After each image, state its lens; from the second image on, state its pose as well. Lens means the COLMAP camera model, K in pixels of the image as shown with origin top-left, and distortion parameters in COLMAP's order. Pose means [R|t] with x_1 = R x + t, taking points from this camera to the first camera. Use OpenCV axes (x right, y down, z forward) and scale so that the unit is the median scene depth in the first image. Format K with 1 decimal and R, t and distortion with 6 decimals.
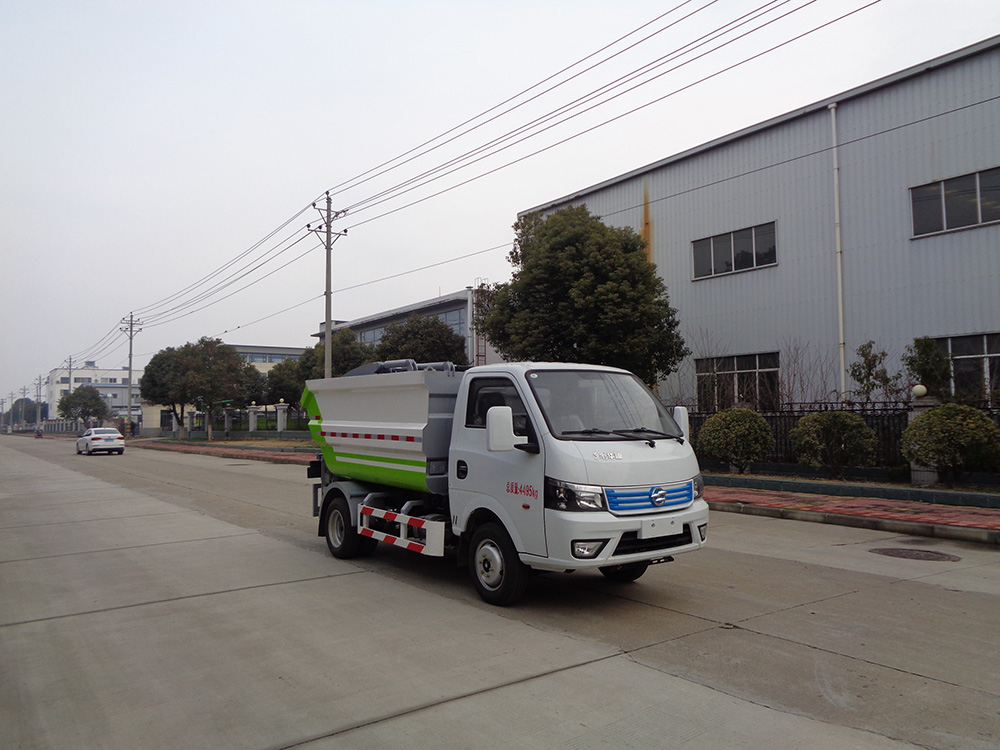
lens RADIAL K [[764.5, 0, 505.8], [0, 764.5, 357.9], [0, 0, 1]] dist [0.034285, -0.001468]
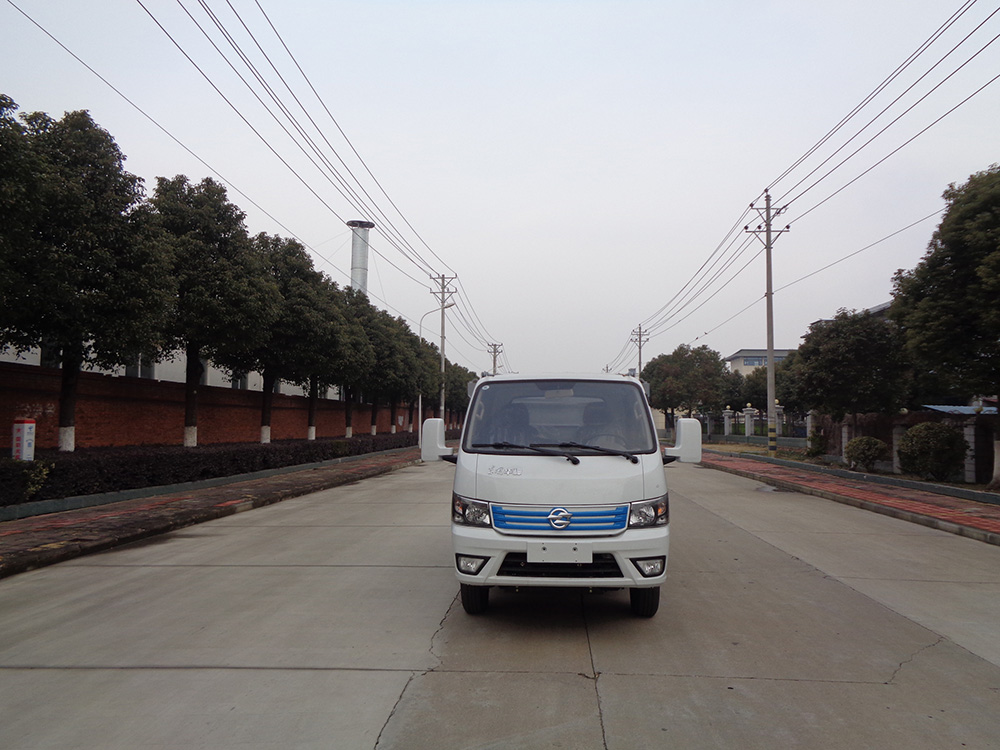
lens RADIAL K [[764.5, 0, 505.8], [0, 764.5, 357.9], [0, 0, 1]] dist [0.034285, -0.001468]
pose [[0.774775, -0.035526, -0.631238, 0.585467], [0.032621, 0.999336, -0.016204, 0.002022], [0.631395, -0.008037, 0.775420, 0.205338]]
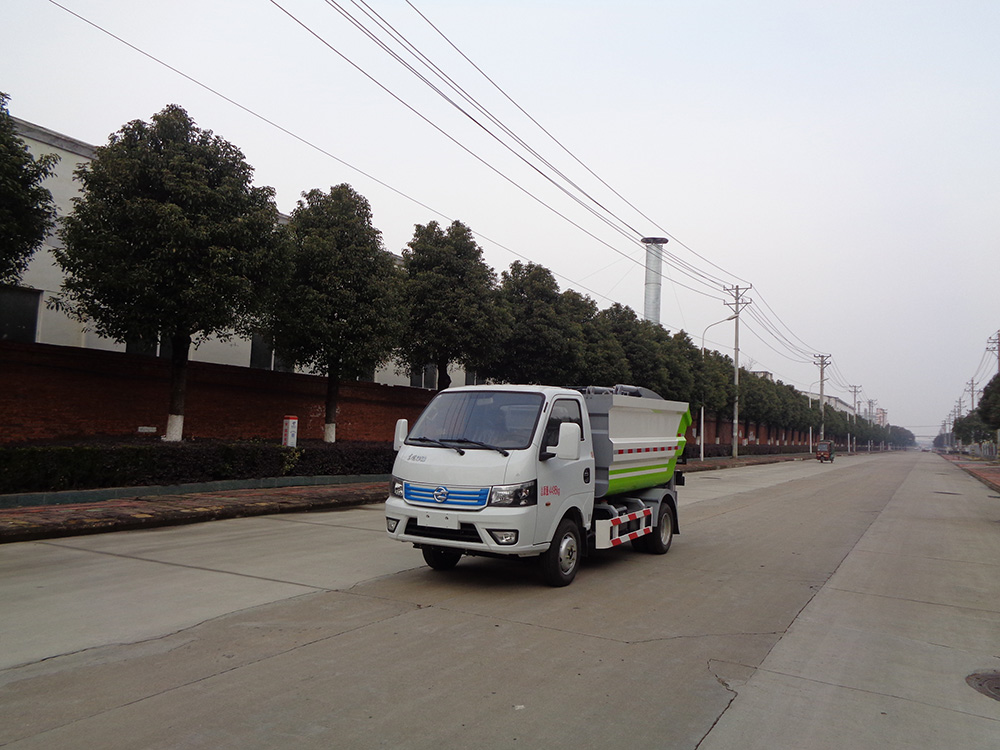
lens RADIAL K [[764.5, 0, 505.8], [0, 764.5, 357.9], [0, 0, 1]] dist [0.034285, -0.001468]
pose [[0.428625, -0.050352, -0.902078, 1.076320], [0.023543, 0.998729, -0.044560, 0.017078], [0.903175, -0.002138, 0.429266, 0.460427]]
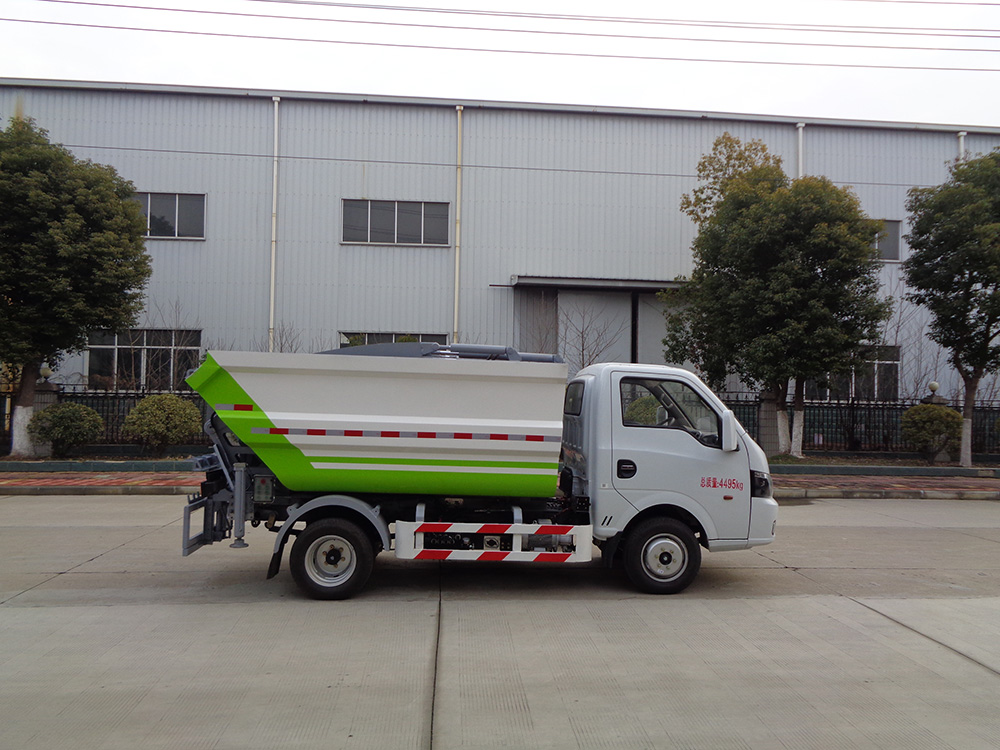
lens RADIAL K [[762.5, 0, 500.0], [0, 762.5, 375.0], [0, 0, 1]] dist [0.001128, 0.001949]
pose [[0.535506, 0.039356, 0.843614, -0.883137], [-0.086207, 0.996243, 0.008246, 0.028466], [-0.840120, -0.077141, 0.536887, 0.559240]]
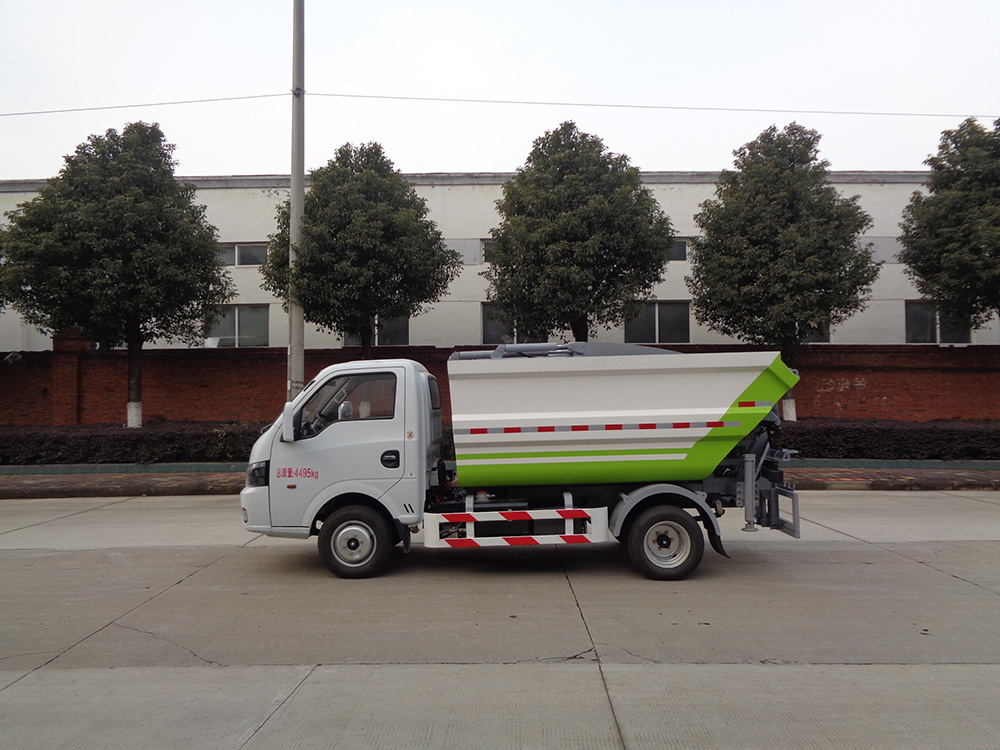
lens RADIAL K [[762.5, 0, 500.0], [0, 762.5, 375.0], [0, 0, 1]] dist [0.001128, 0.001949]
pose [[-0.564220, -0.001257, -0.825624, 0.834813], [0.081885, 0.994983, -0.057473, 0.098686], [0.821554, -0.100033, -0.561286, 1.647288]]
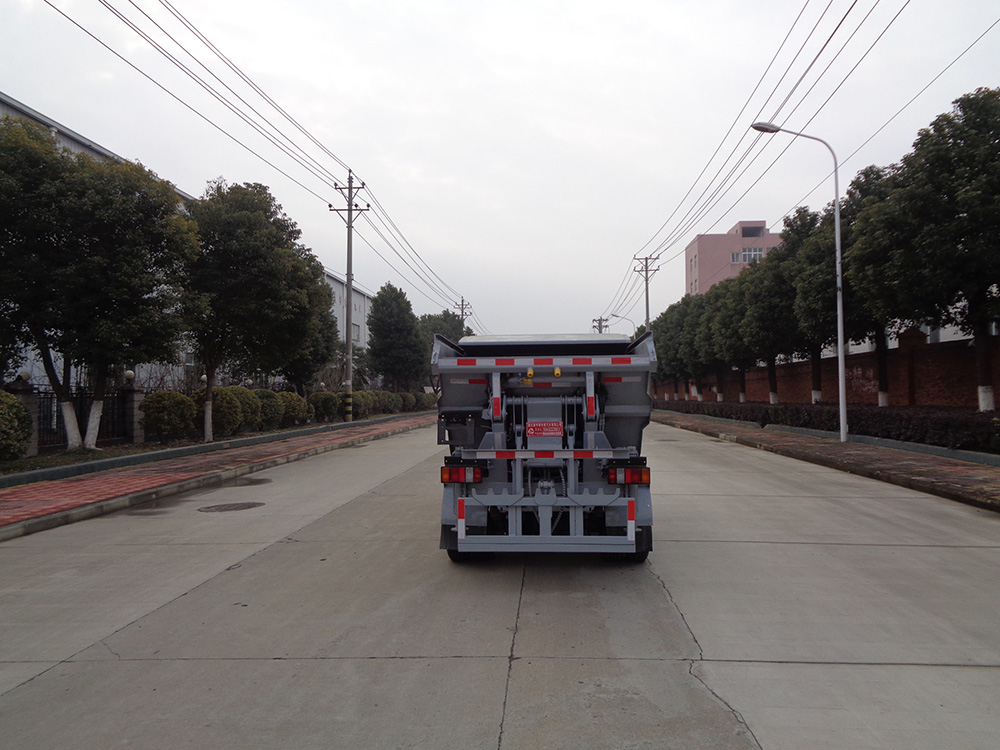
lens RADIAL K [[764.5, 0, 505.8], [0, 764.5, 357.9], [0, 0, 1]] dist [0.034285, -0.001468]
pose [[-0.773630, 0.041534, 0.632275, -0.750390], [-0.034962, 0.993531, -0.108043, 0.161904], [-0.632672, -0.105691, -0.767174, 2.076888]]
